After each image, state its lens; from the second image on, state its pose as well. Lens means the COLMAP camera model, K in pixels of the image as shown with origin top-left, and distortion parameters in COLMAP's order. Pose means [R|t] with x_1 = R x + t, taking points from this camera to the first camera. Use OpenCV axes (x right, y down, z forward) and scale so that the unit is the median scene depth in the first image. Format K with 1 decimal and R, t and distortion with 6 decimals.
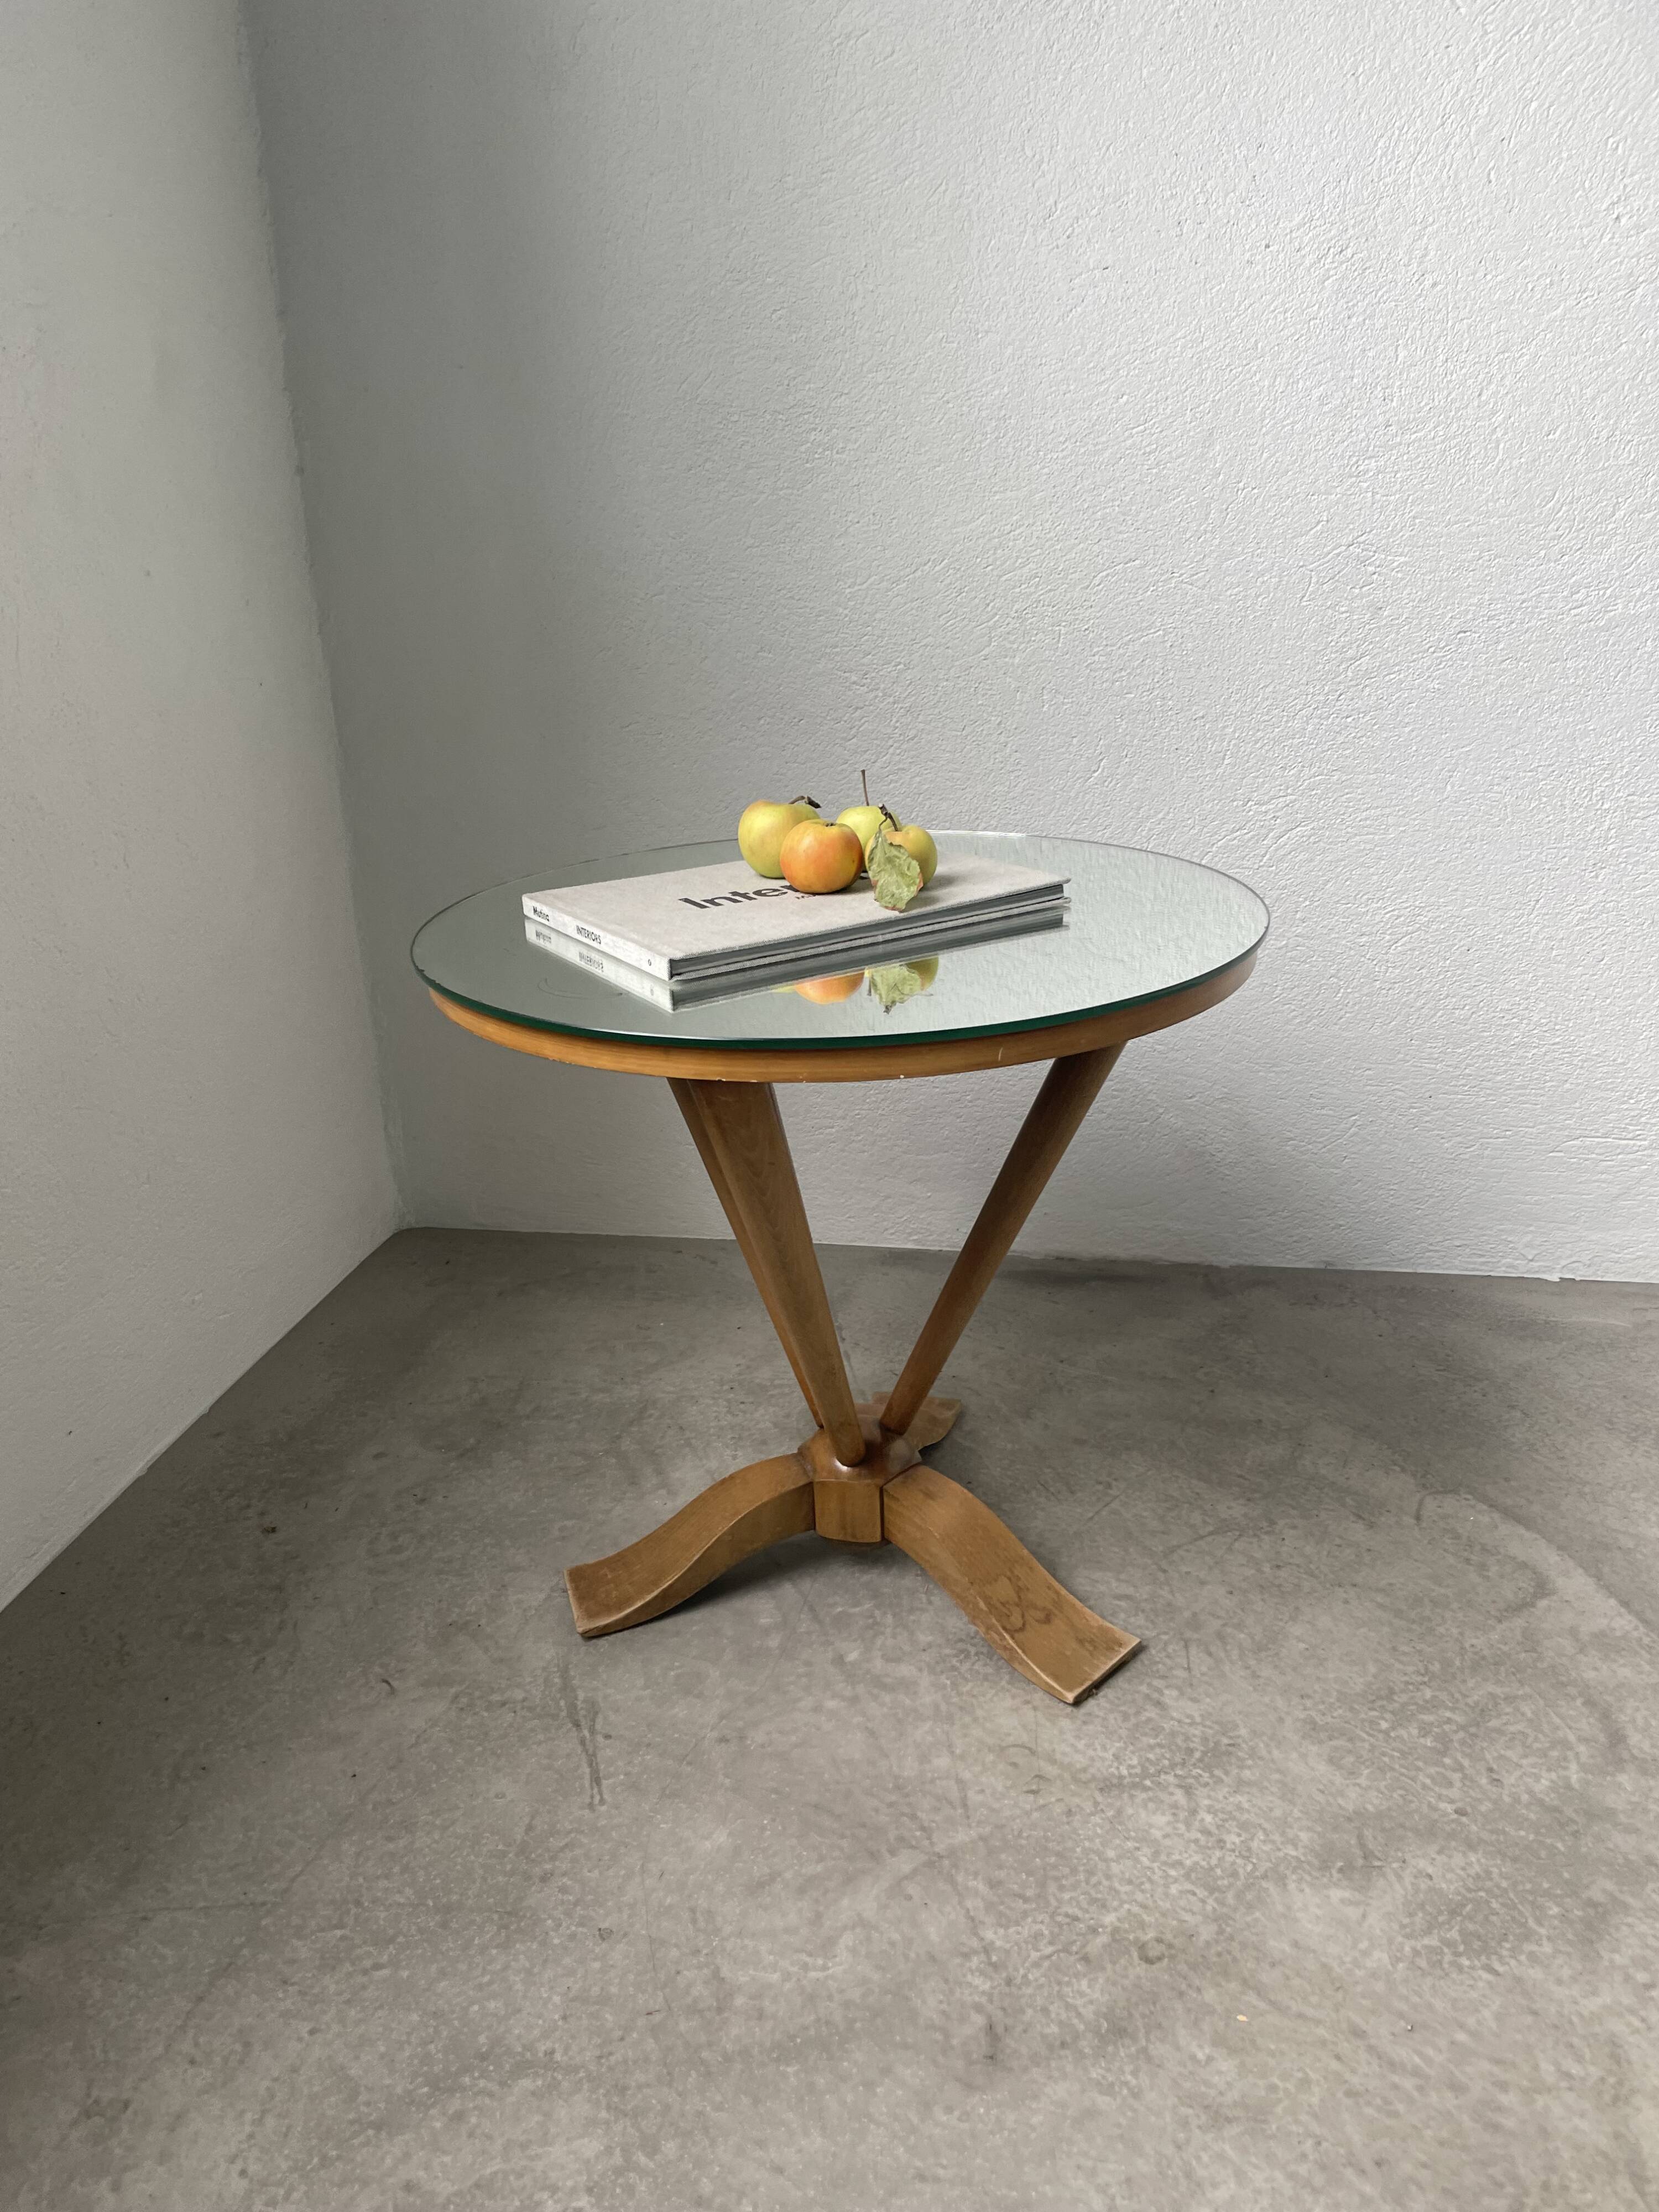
lens RADIAL K [[1696.5, 0, 804.9], [0, 1696.5, 1121.6], [0, 0, 1]] dist [0.081544, -0.115753]
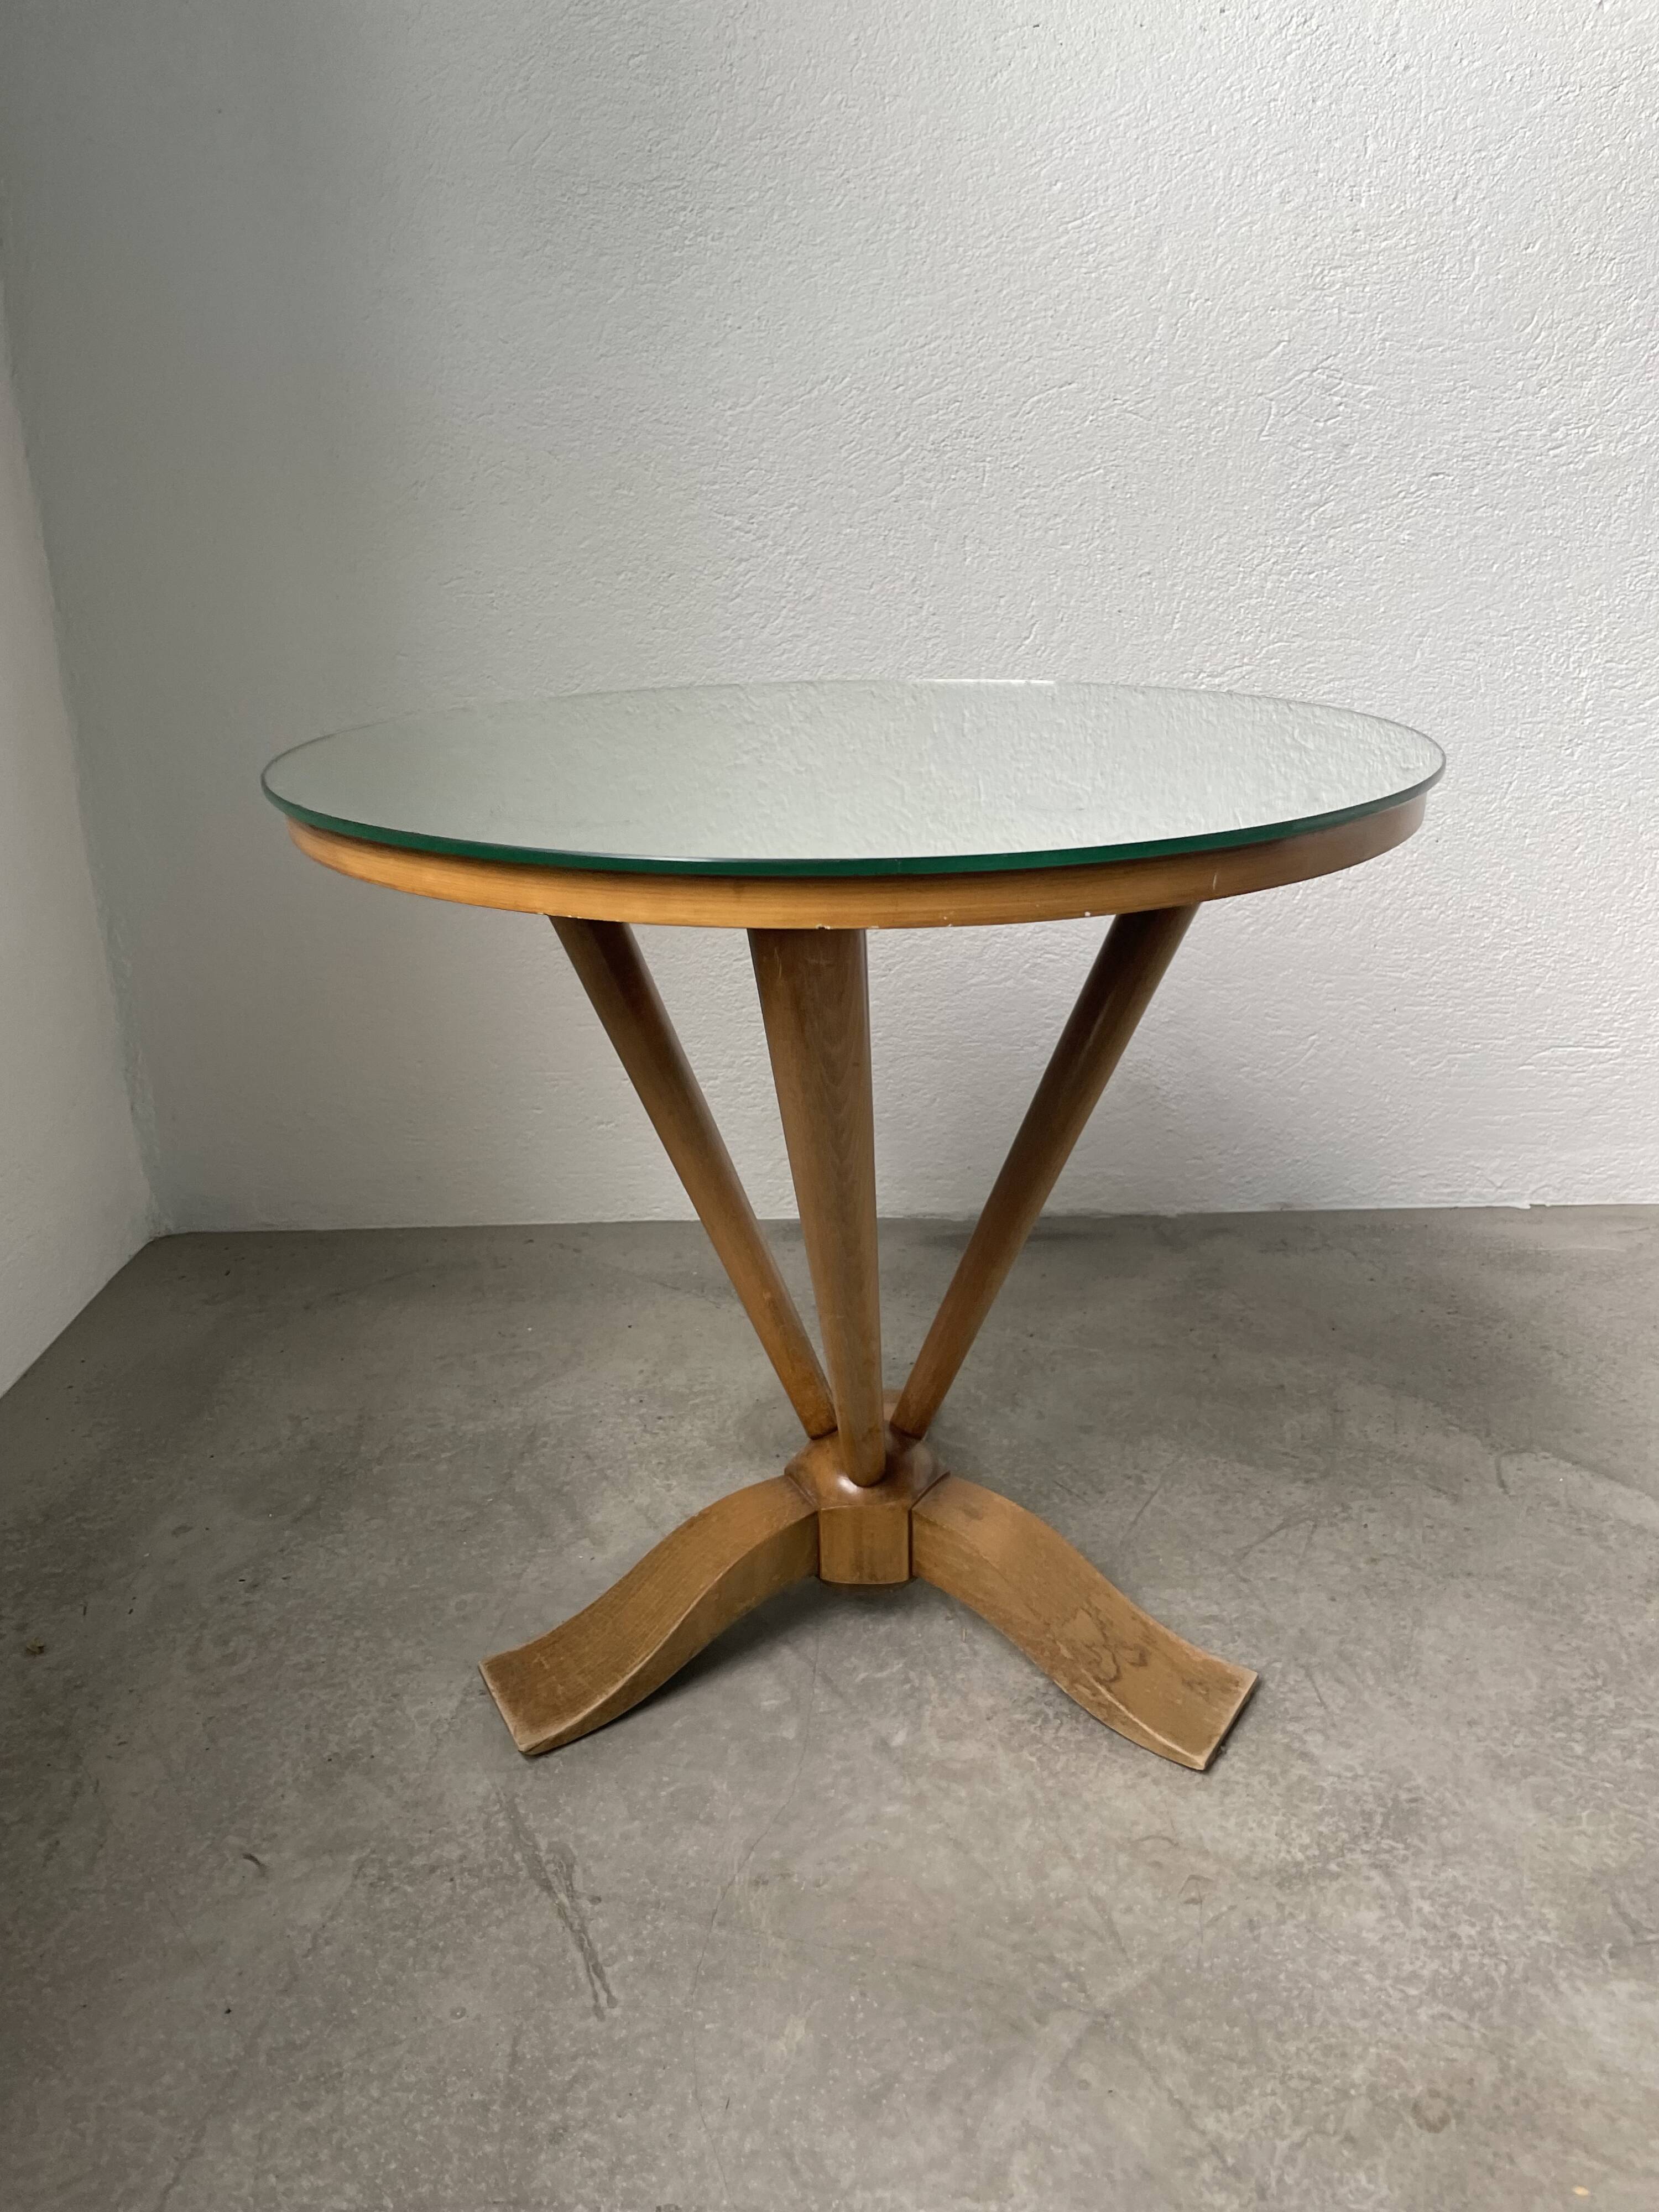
lens RADIAL K [[1696.5, 0, 847.6], [0, 1696.5, 1094.4], [0, 0, 1]] dist [0.081544, -0.115753]
pose [[0.978242, -0.045128, 0.202499, -0.138174], [0.048818, 0.998720, -0.013259, 0.039503], [-0.201642, 0.022856, 0.979193, 0.266375]]
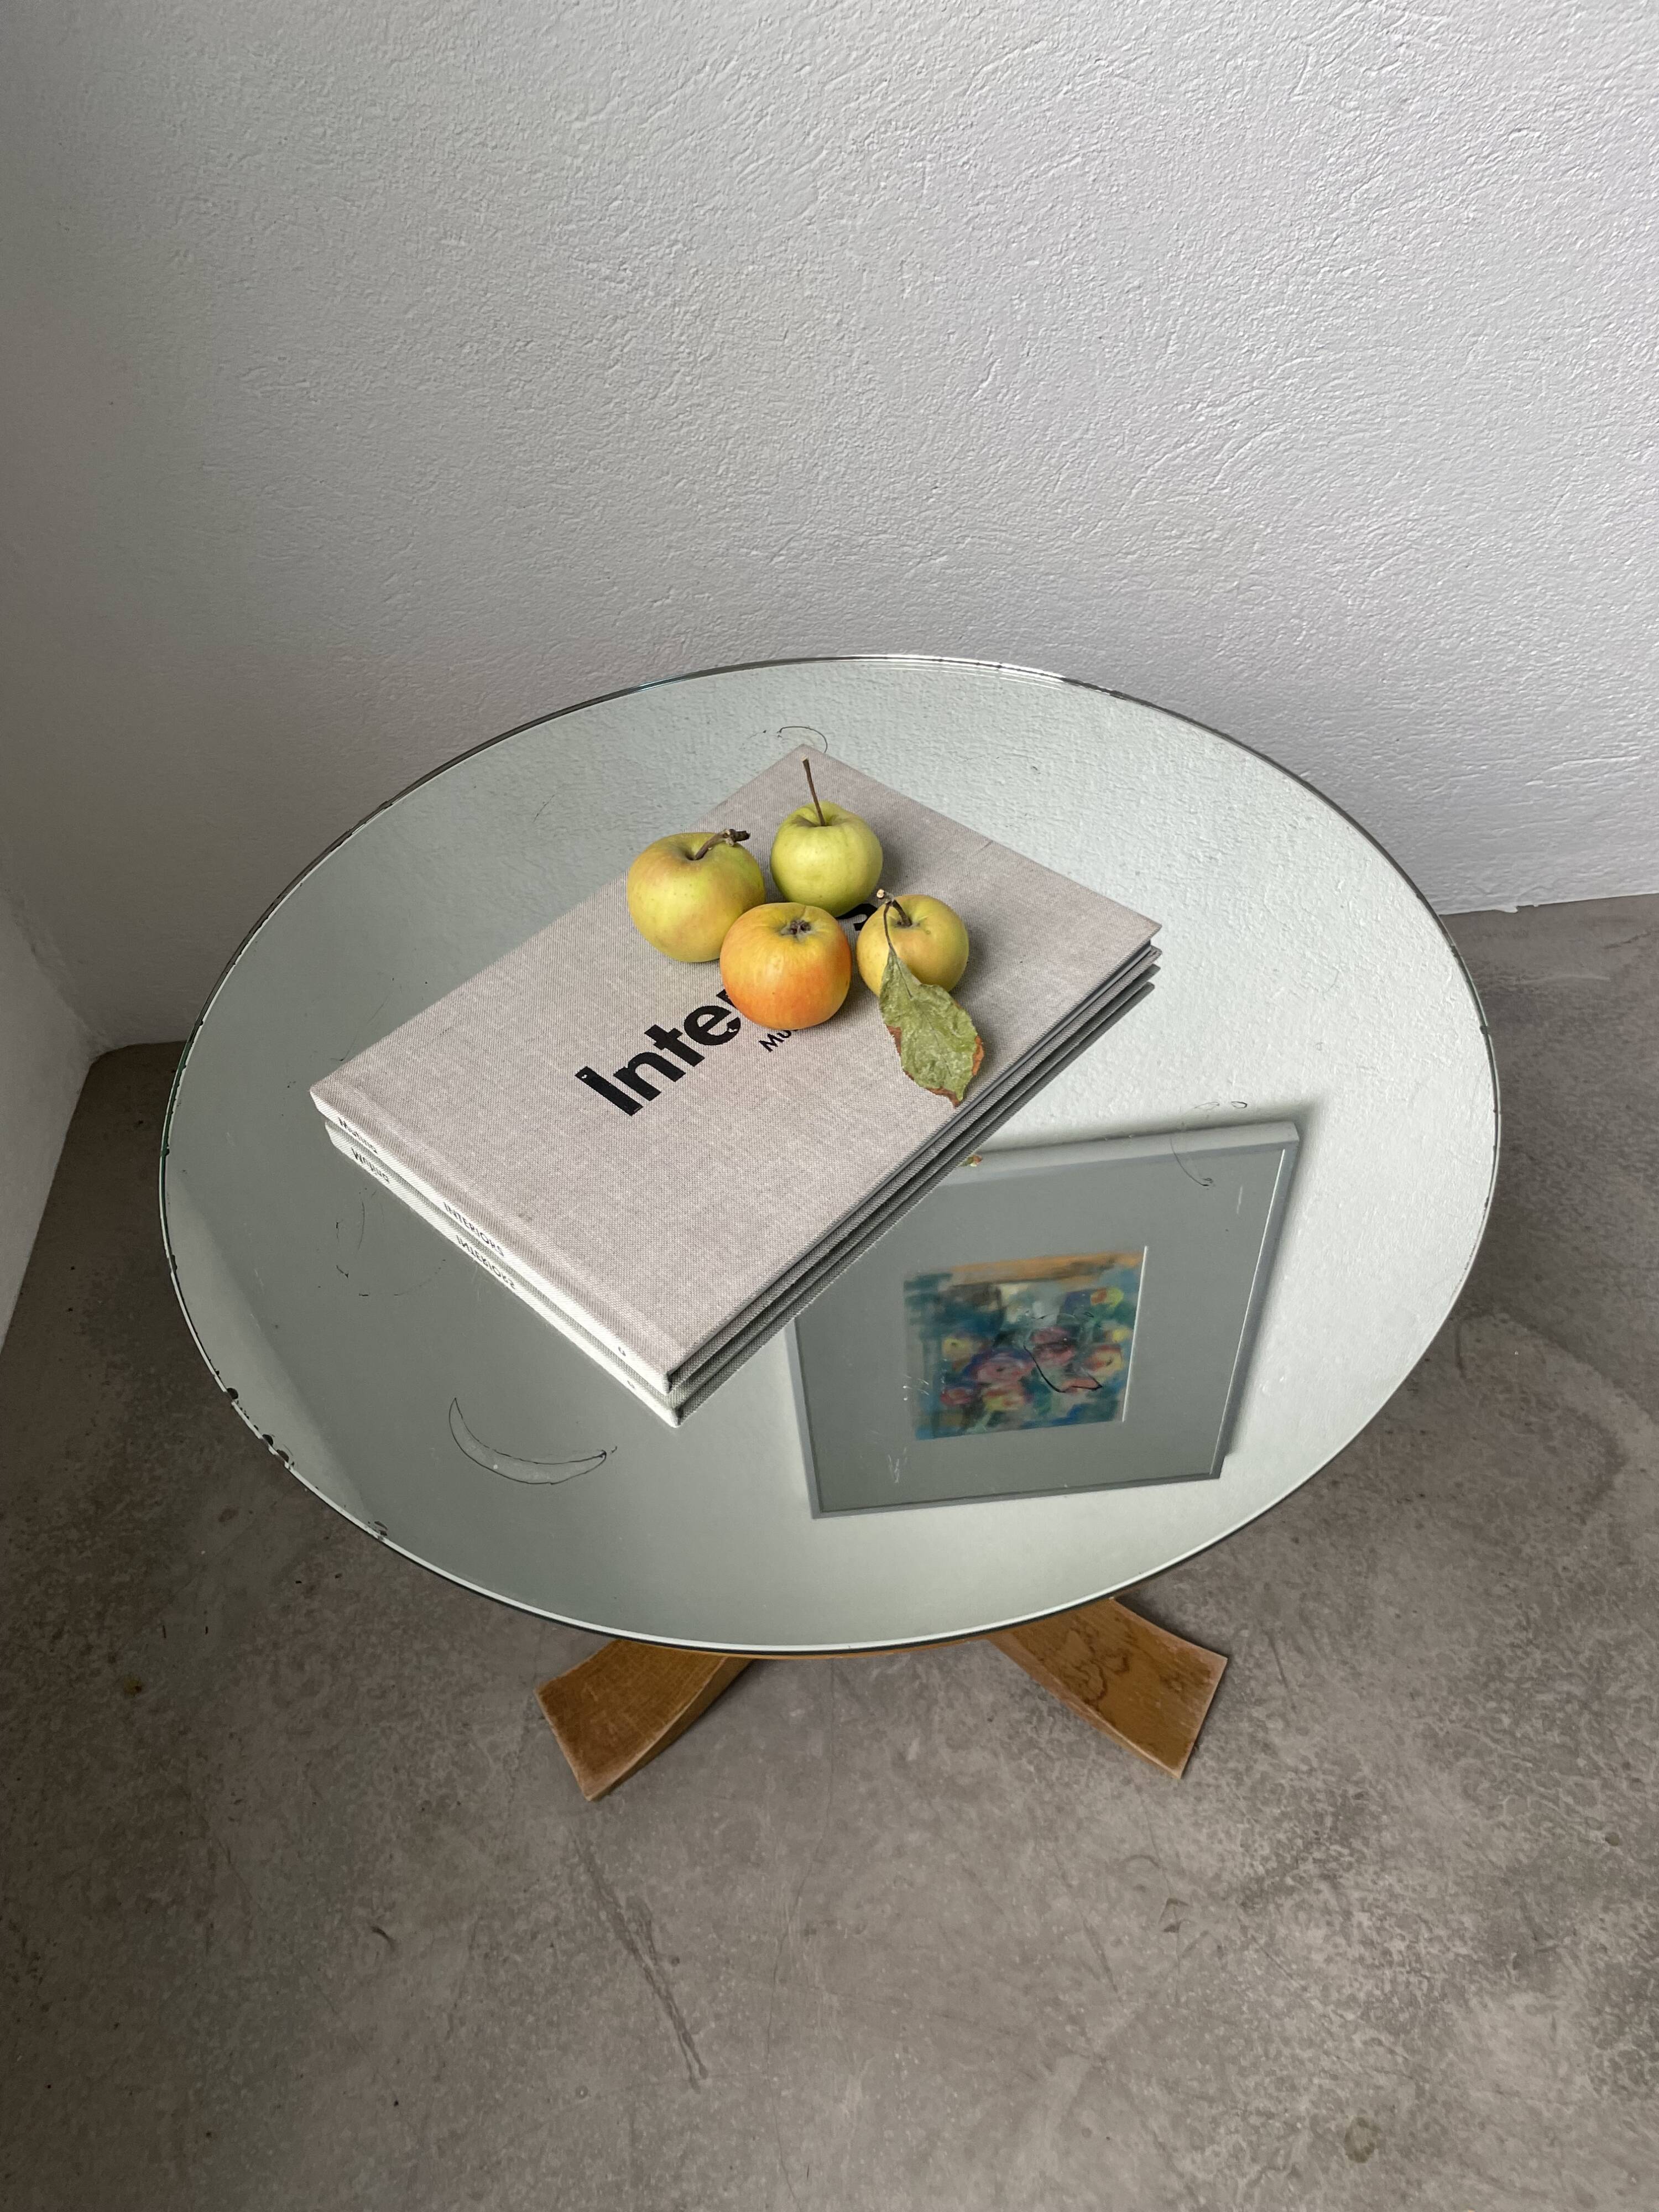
lens RADIAL K [[1696.5, 0, 811.5], [0, 1696.5, 1128.0], [0, 0, 1]] dist [0.081544, -0.115753]
pose [[0.964619, -0.216050, 0.151104, -0.086917], [0.121058, 0.872097, 0.474122, -0.388146], [-0.234212, -0.439055, 0.867396, 0.412286]]
